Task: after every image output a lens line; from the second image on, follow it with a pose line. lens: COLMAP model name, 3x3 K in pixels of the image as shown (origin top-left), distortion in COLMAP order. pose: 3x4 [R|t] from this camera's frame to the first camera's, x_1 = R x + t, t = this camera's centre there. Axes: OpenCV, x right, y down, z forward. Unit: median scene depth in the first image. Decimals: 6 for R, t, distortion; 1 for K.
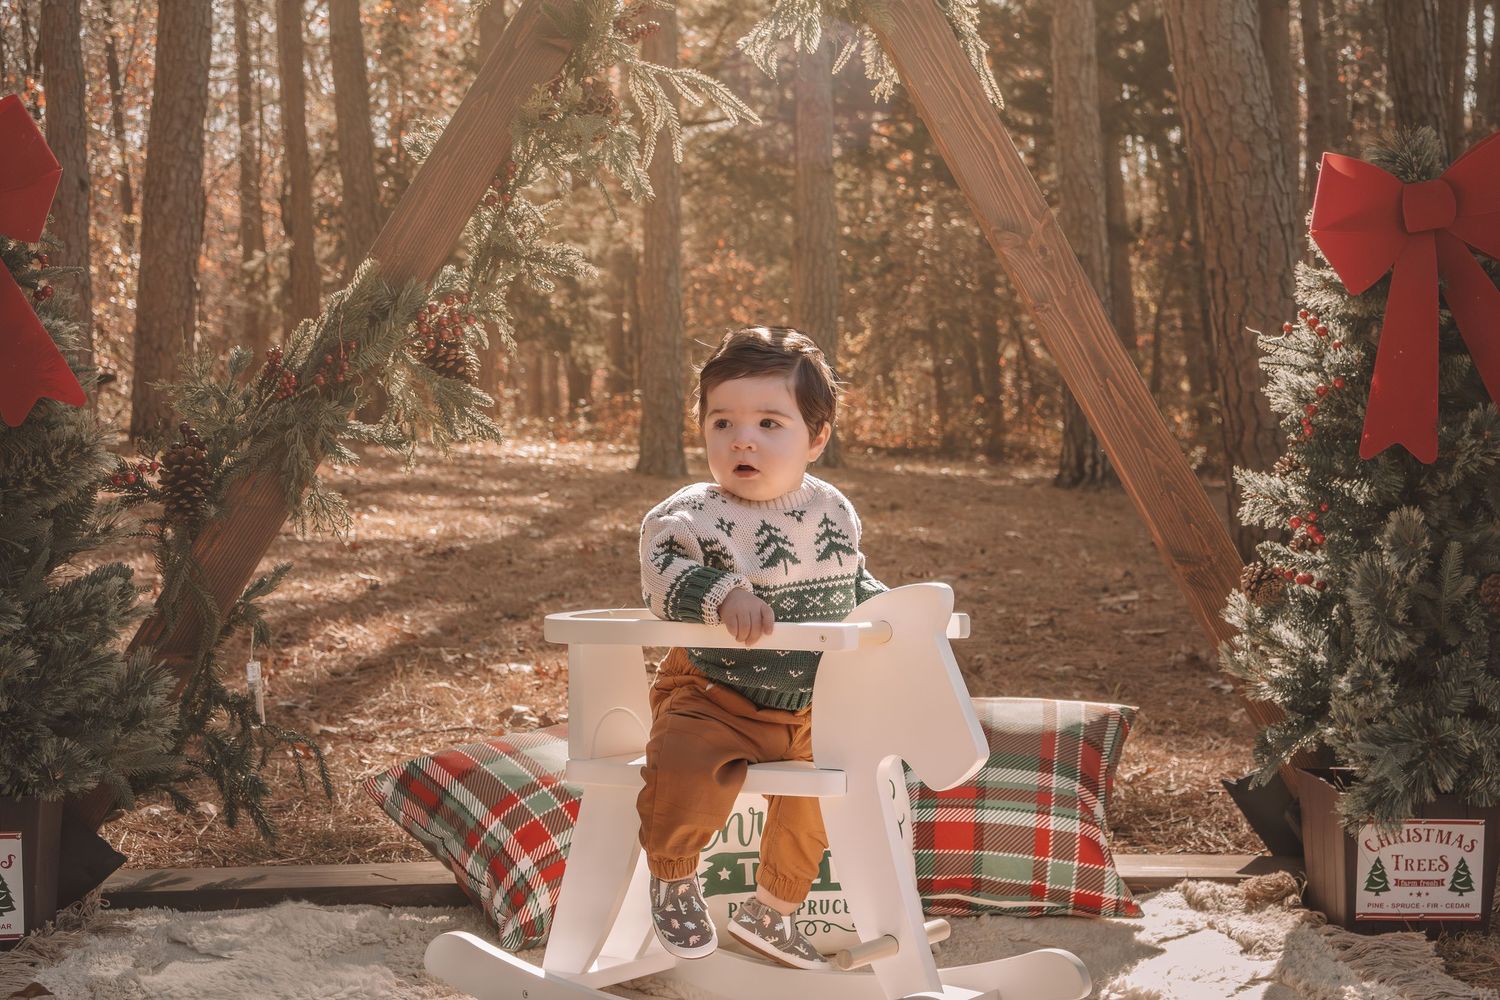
lens RADIAL K [[2468.9, 0, 746.0], [0, 2468.9, 500.9], [0, 0, 1]] dist [-0.017123, 0.020777]
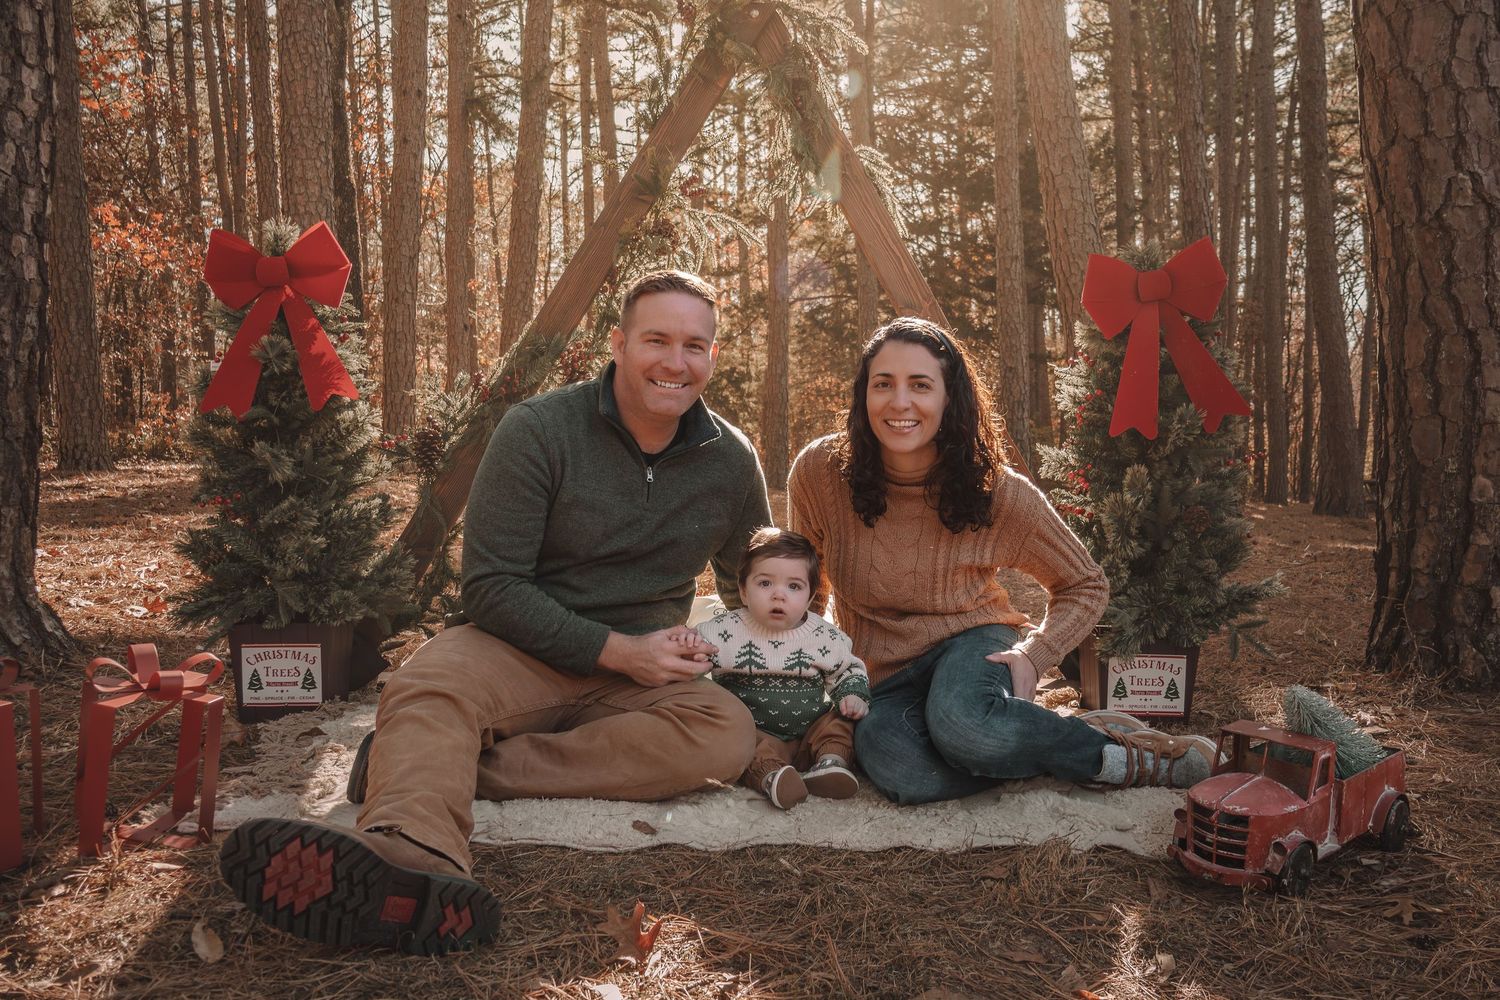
lens RADIAL K [[1332.7, 0, 725.9], [0, 1332.7, 499.7], [0, 0, 1]] dist [0.004694, -0.006324]
pose [[0.996252, 0.009303, -0.085992, 0.066362], [-0.010028, 0.999918, -0.008006, 0.034384], [0.085910, 0.008838, 0.996264, 0.078568]]
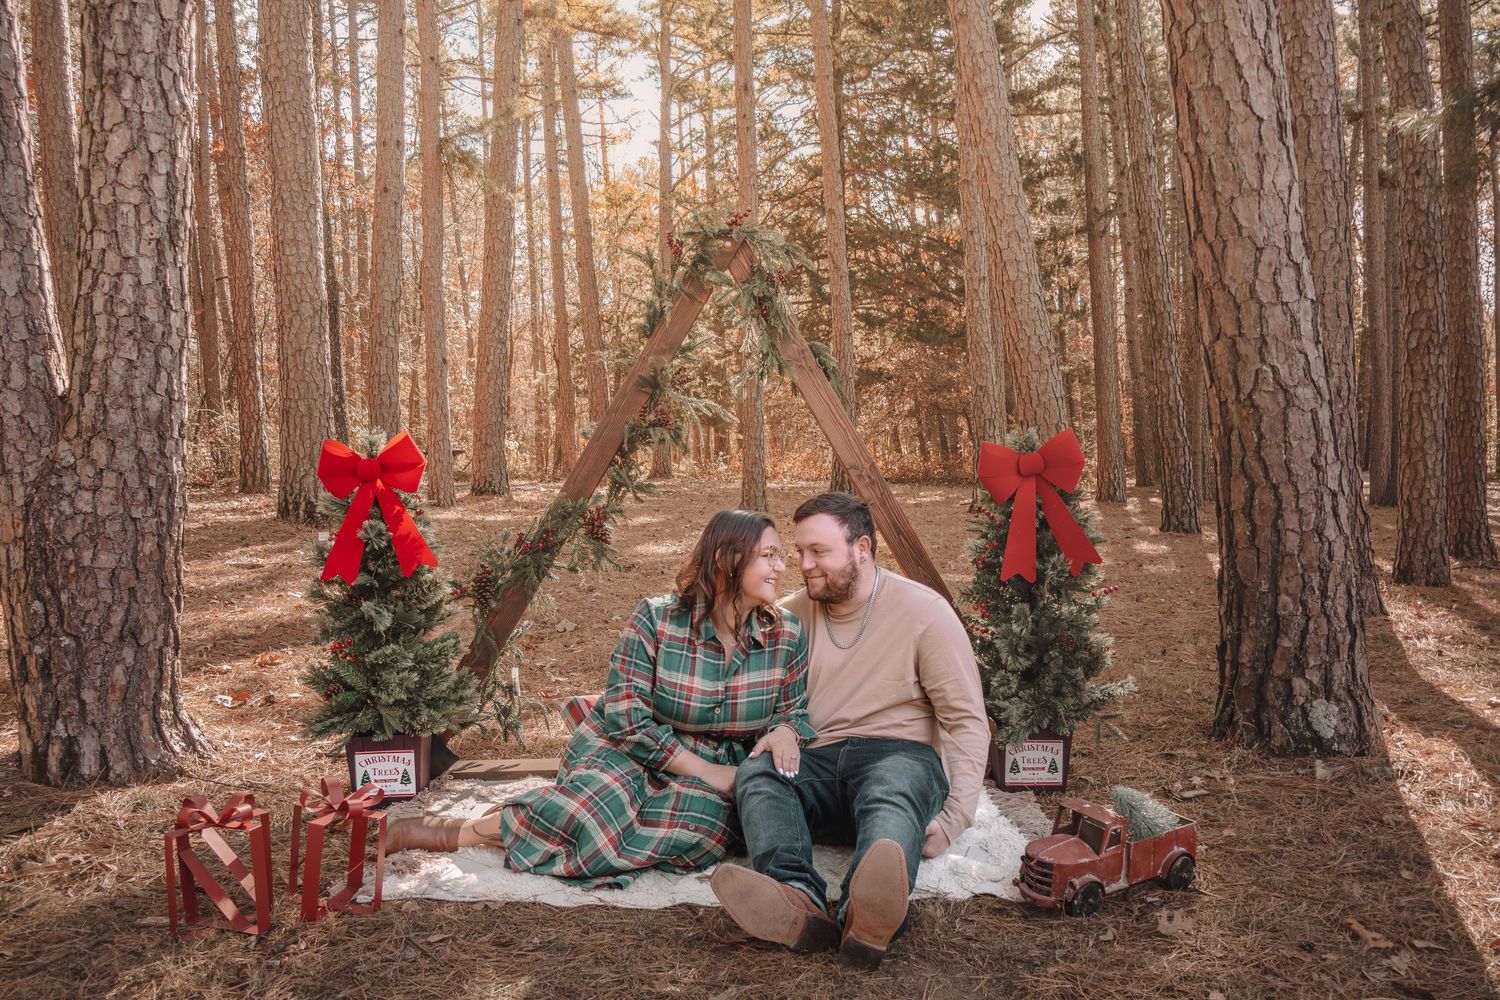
lens RADIAL K [[1410.5, 0, 721.8], [0, 1410.5, 499.4], [0, 0, 1]] dist [-0.054133, -0.003944]
pose [[0.997340, -0.014554, -0.071415, 0.085902], [0.014564, 0.999894, -0.000383, -0.089581], [0.071413, -0.000658, 0.997447, -0.274412]]
